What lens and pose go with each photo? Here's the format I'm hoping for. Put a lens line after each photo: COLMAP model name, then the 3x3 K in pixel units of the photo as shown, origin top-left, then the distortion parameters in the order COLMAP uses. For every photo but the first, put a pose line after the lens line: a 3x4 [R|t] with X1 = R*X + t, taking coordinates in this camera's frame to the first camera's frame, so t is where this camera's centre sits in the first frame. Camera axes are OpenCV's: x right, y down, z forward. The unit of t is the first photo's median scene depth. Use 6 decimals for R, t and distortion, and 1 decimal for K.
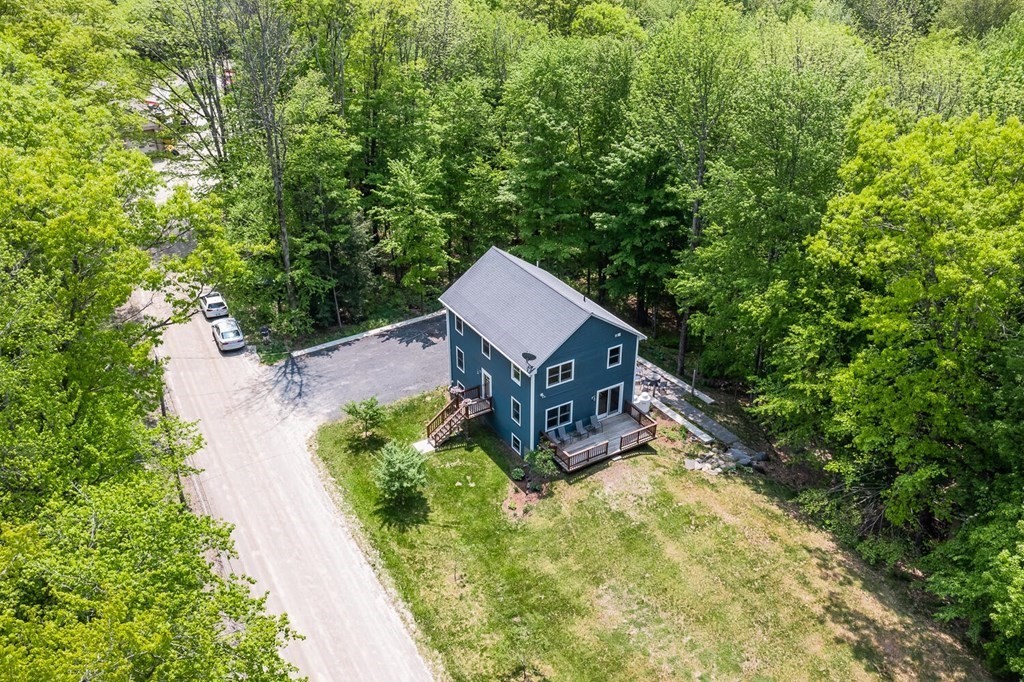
lens RADIAL K [[910.9, 0, 512.0], [0, 910.9, 341.0], [0, 0, 1]] dist [-0.006882, 0.000535]
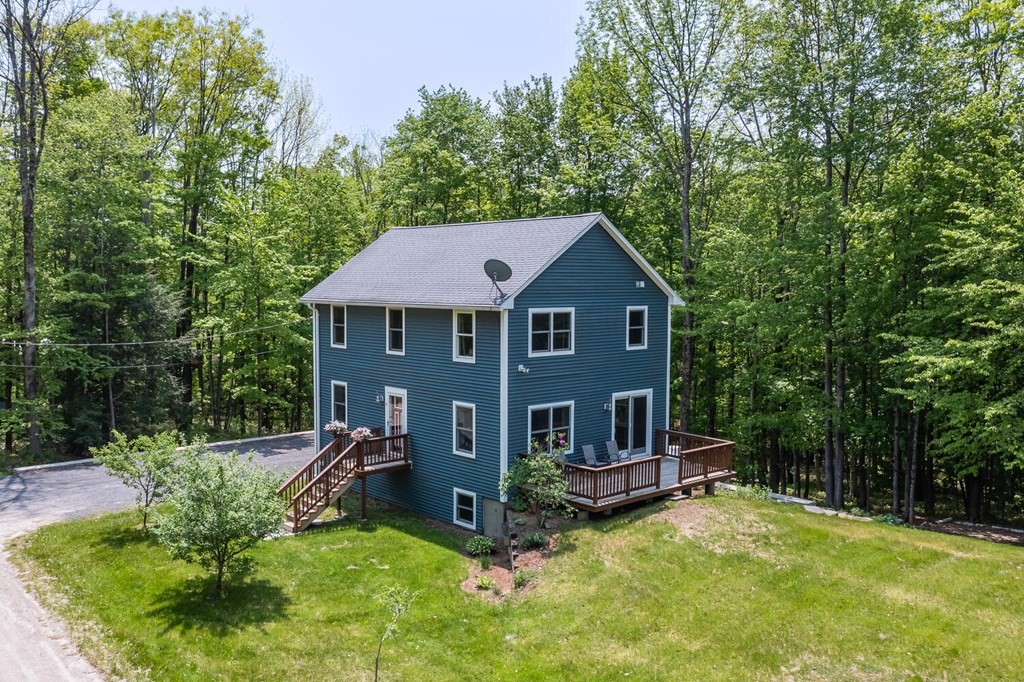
lens RADIAL K [[910.9, 0, 512.0], [0, 910.9, 341.0], [0, 0, 1]] dist [-0.006882, 0.000535]
pose [[0.981667, -0.010844, 0.190294, -0.066277], [0.089822, 0.906891, -0.411681, 0.248394], [-0.168112, 0.421226, 0.891239, 0.545294]]
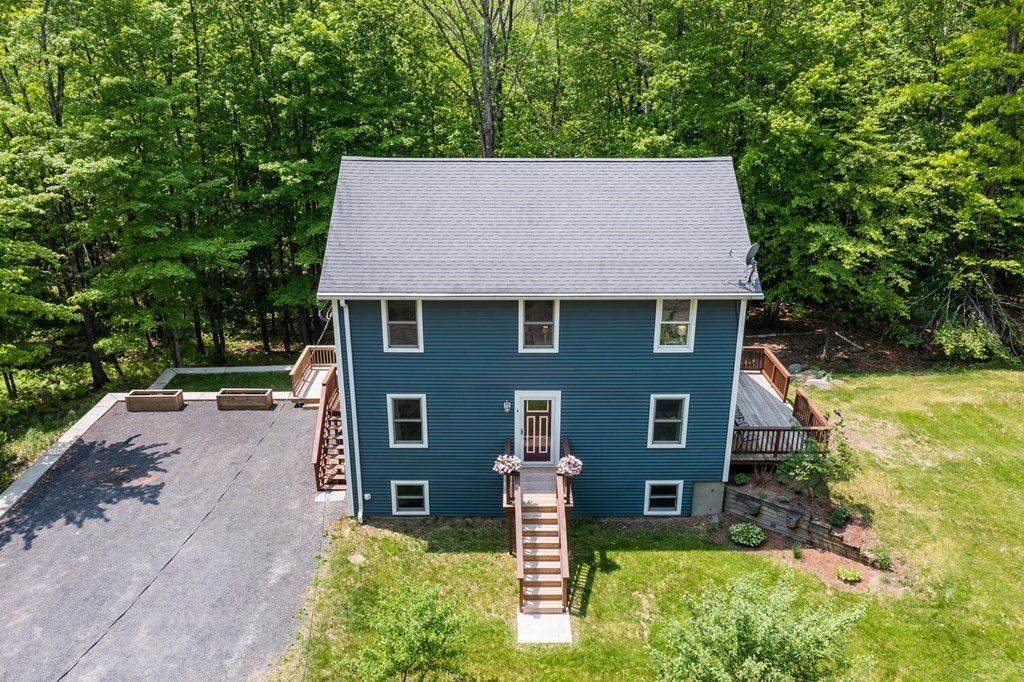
lens RADIAL K [[840.8, 0, 512.7], [0, 840.8, 301.4], [0, 0, 1]] dist [0.000422, 0.000324]
pose [[0.504968, -0.274613, 0.818288, -0.375665], [0.415722, 0.908211, 0.048247, -0.031367], [-0.756428, 0.315817, 0.572780, 0.820400]]
